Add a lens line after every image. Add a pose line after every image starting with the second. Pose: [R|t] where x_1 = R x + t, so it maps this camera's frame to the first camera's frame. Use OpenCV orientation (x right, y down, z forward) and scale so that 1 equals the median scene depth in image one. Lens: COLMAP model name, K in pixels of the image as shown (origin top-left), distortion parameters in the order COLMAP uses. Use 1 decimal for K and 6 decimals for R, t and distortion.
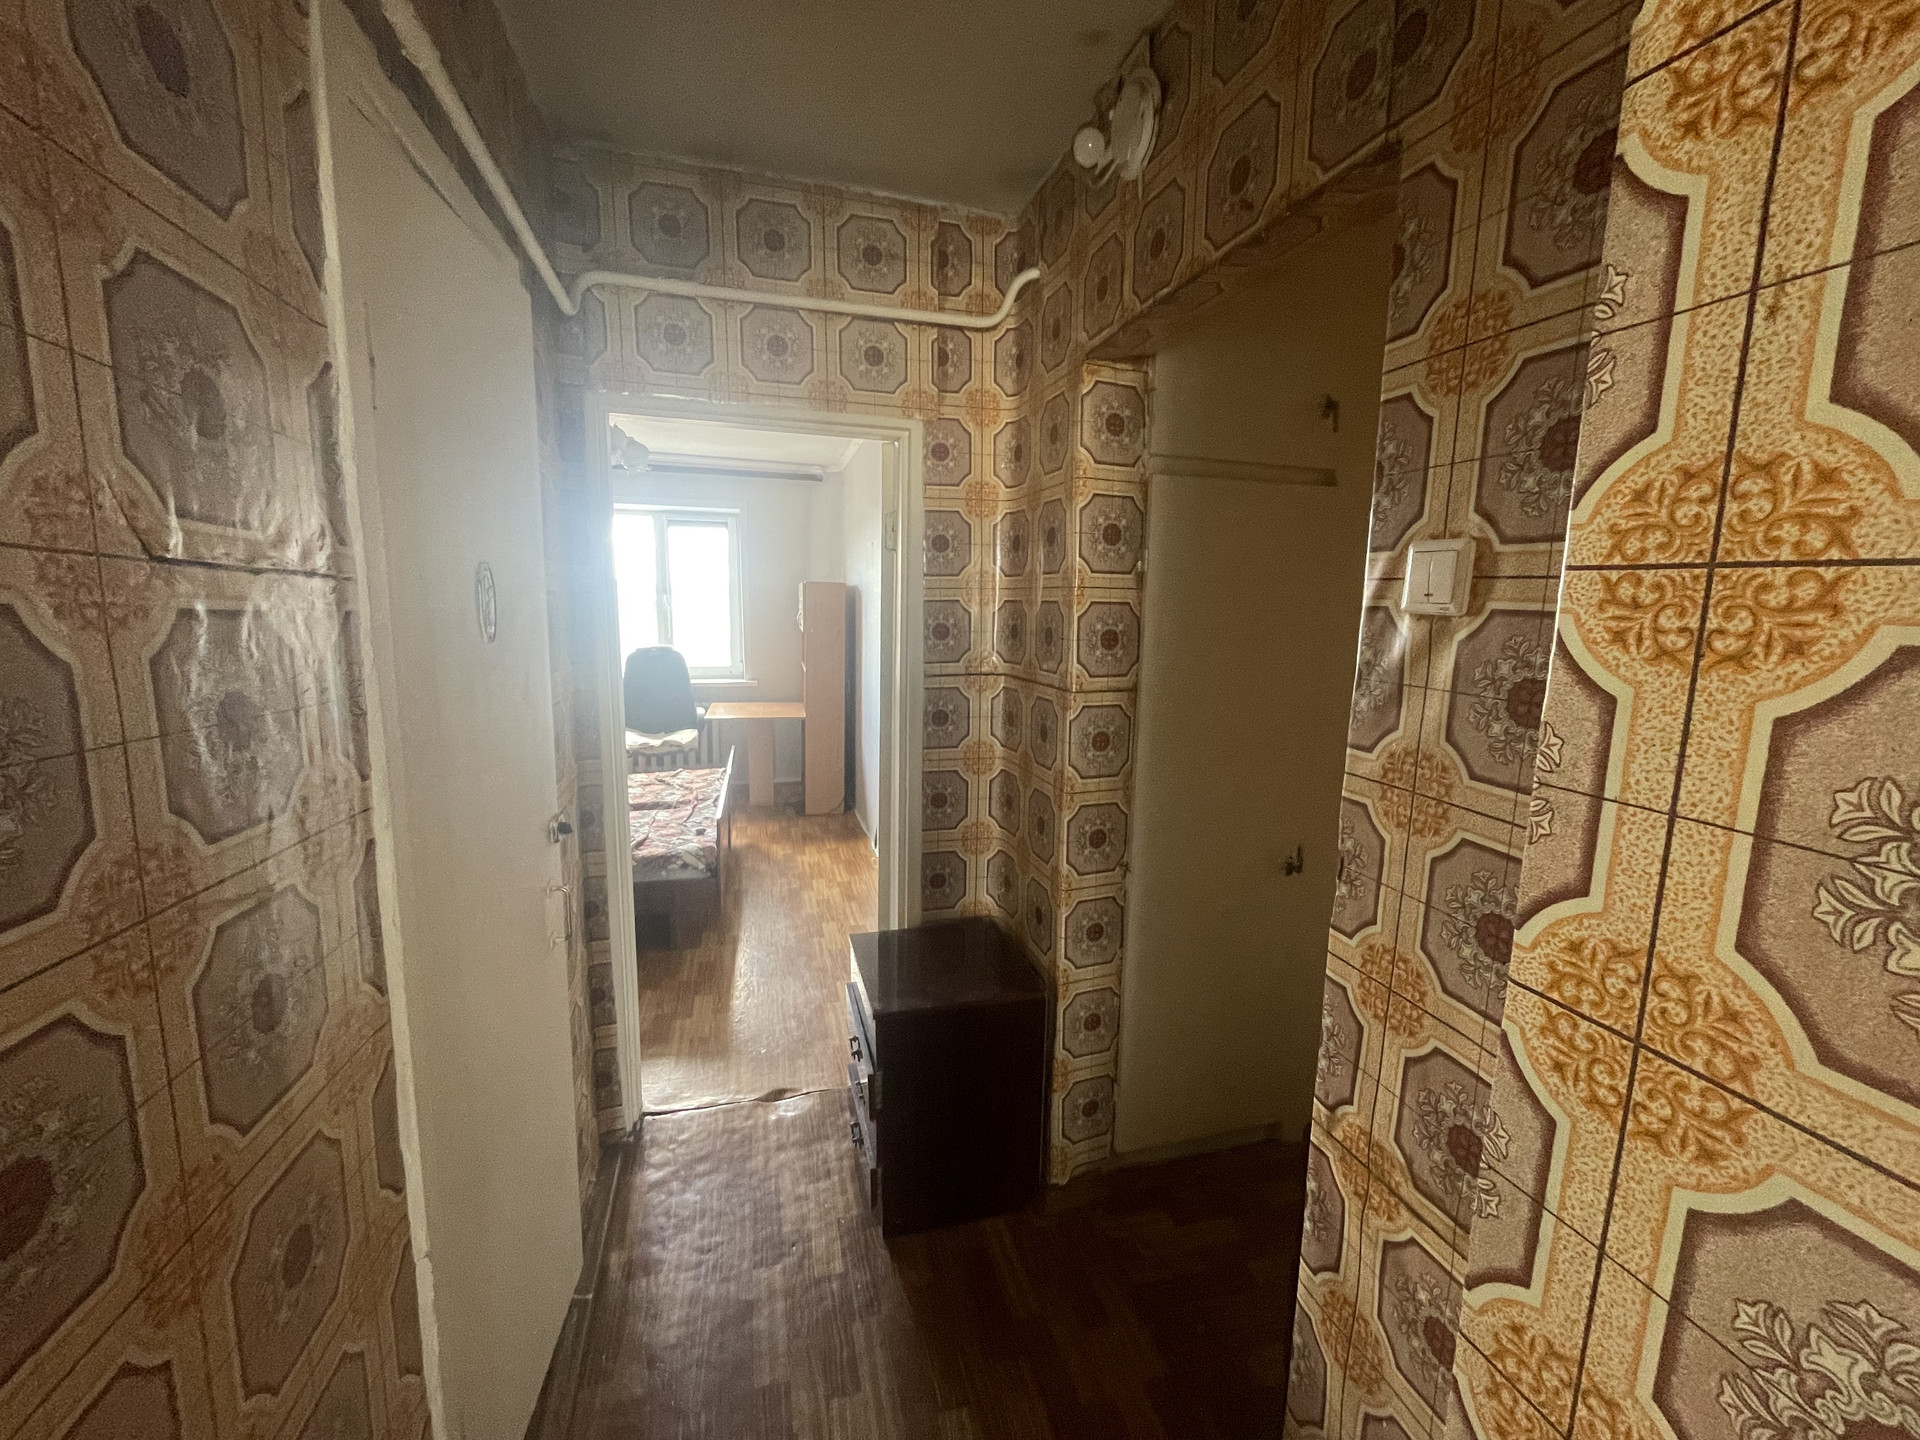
lens RADIAL K [[773.6, 0, 960.0], [0, 773.6, 720.0], [0, 0, 1]] dist [-0.000130, -0.000003]
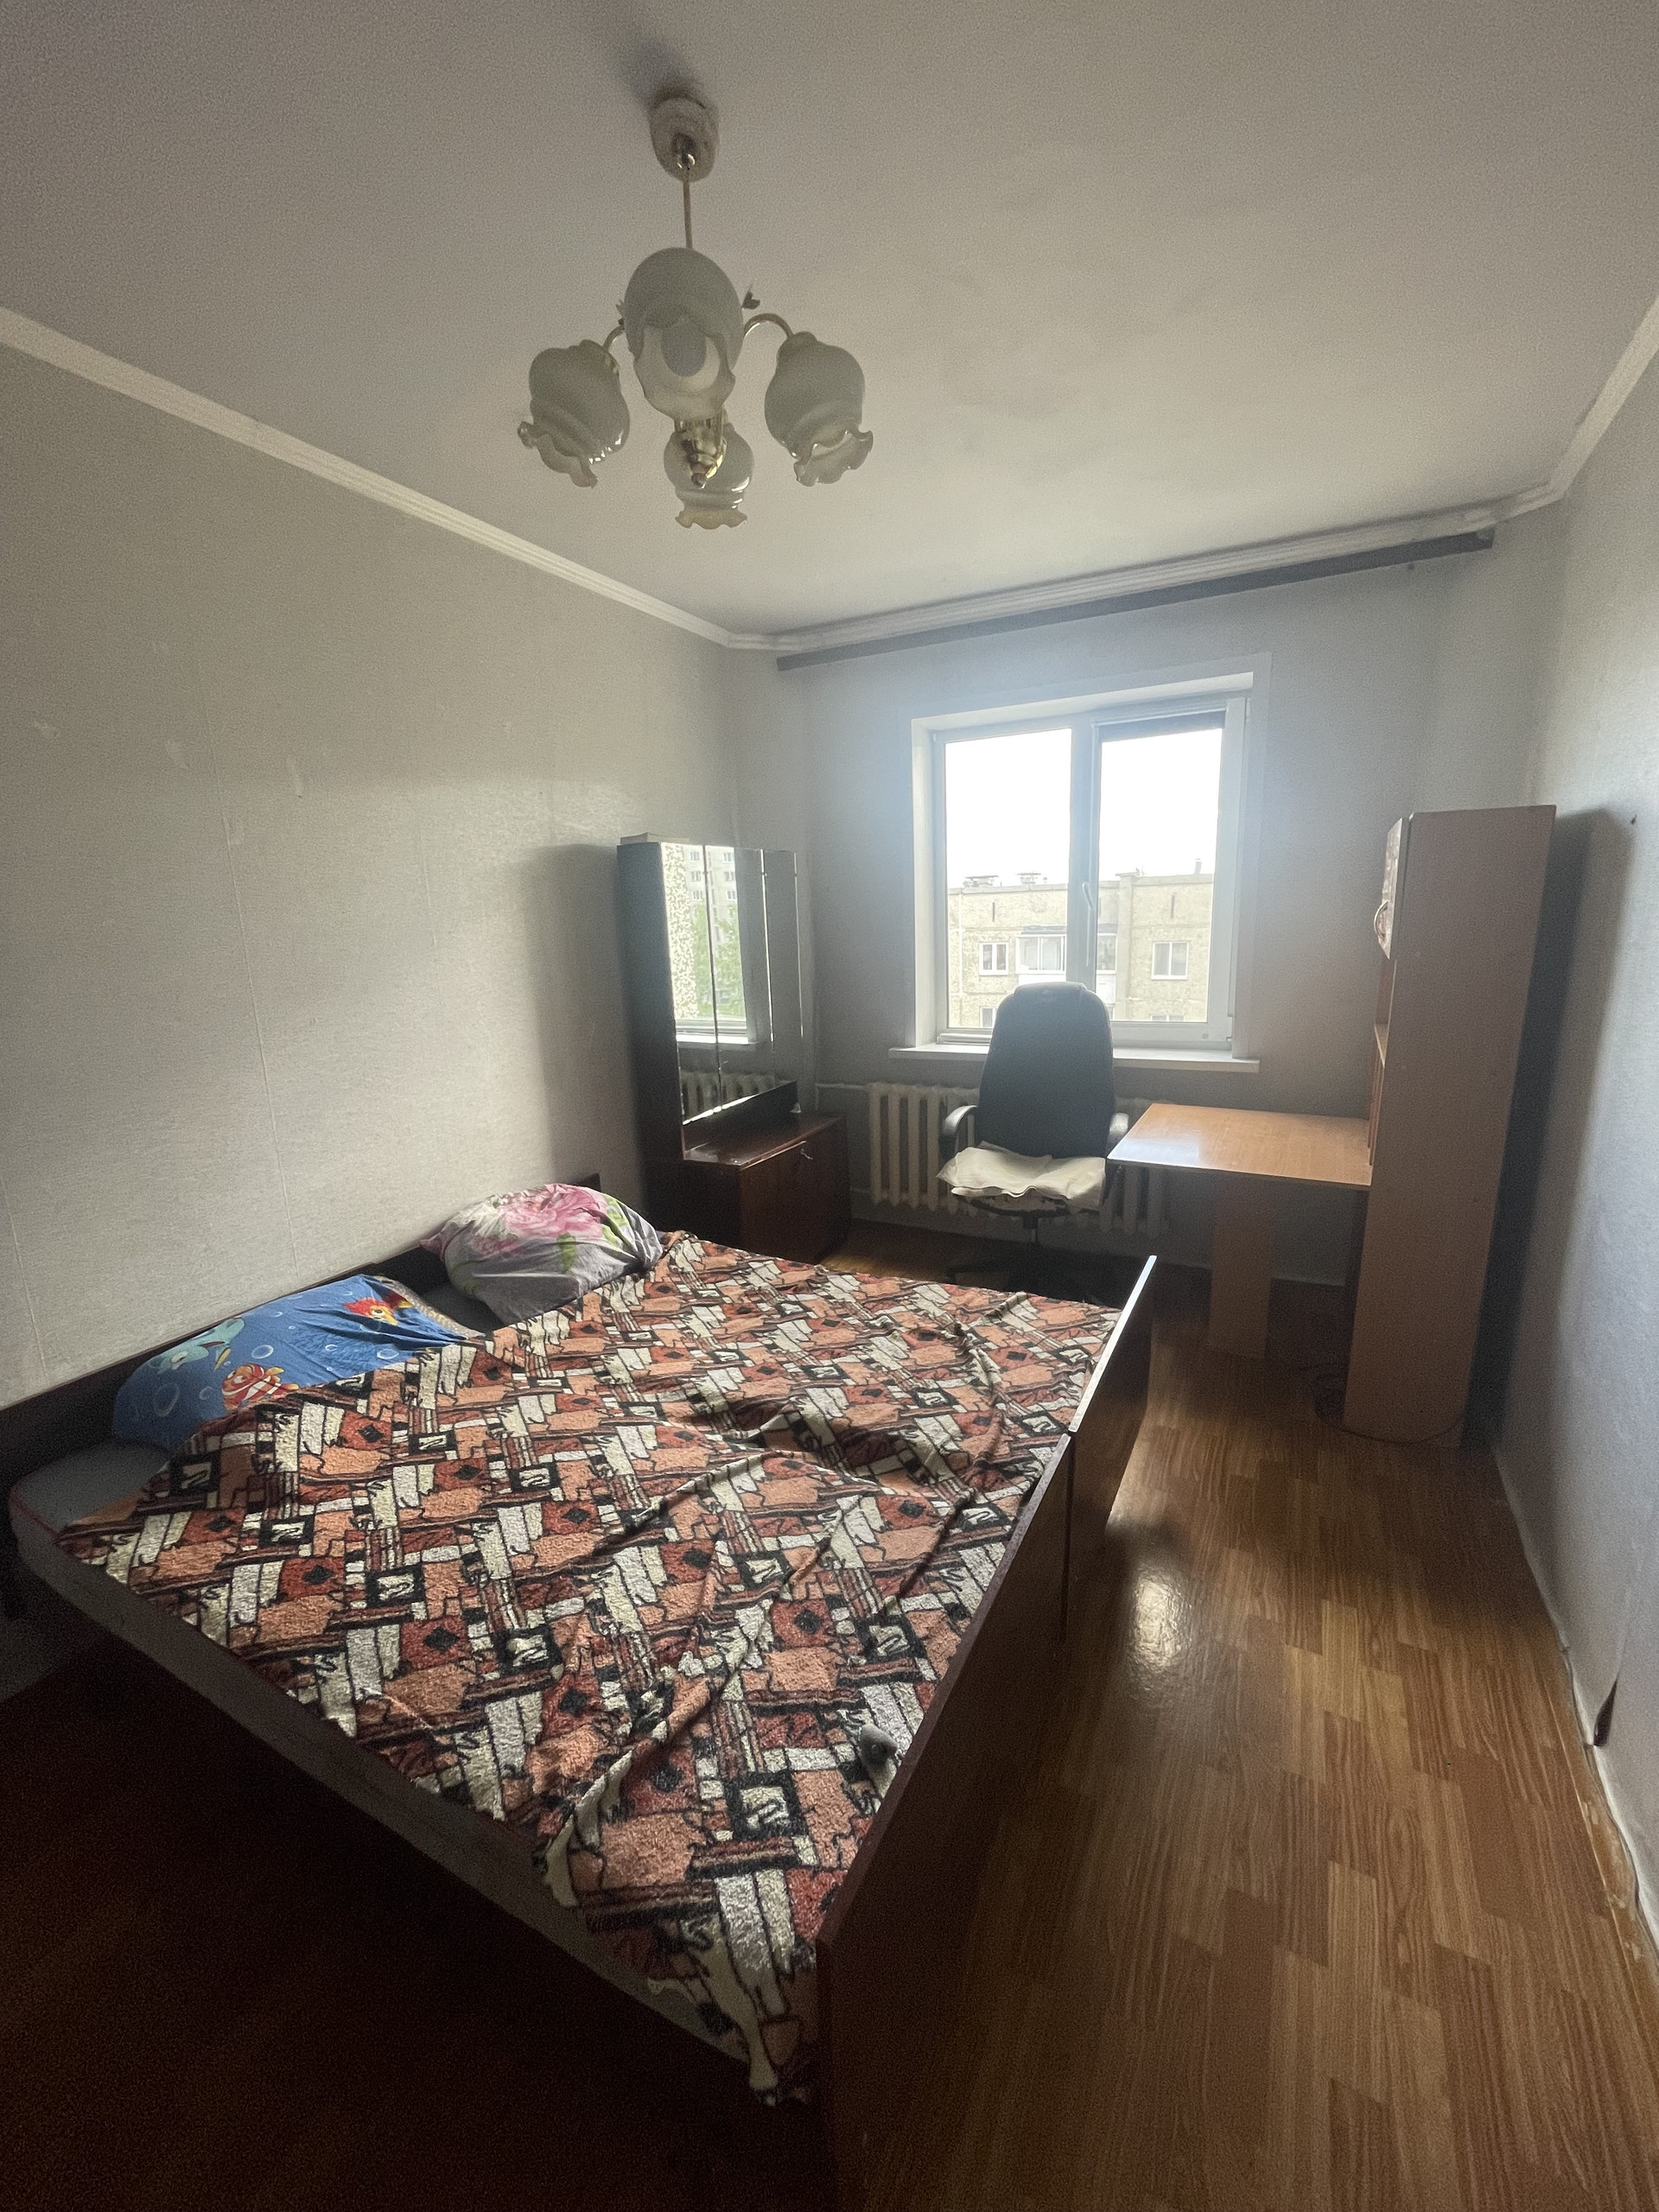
lens RADIAL K [[889.1, 0, 798.5], [0, 889.1, 1106.2], [0, 0, 1]] dist [-0.000530, -0.000036]
pose [[0.713393, 0.108072, -0.692381, -0.099940], [-0.043867, 0.992986, 0.109794, -0.079338], [0.699390, -0.047954, 0.713130, 0.490218]]
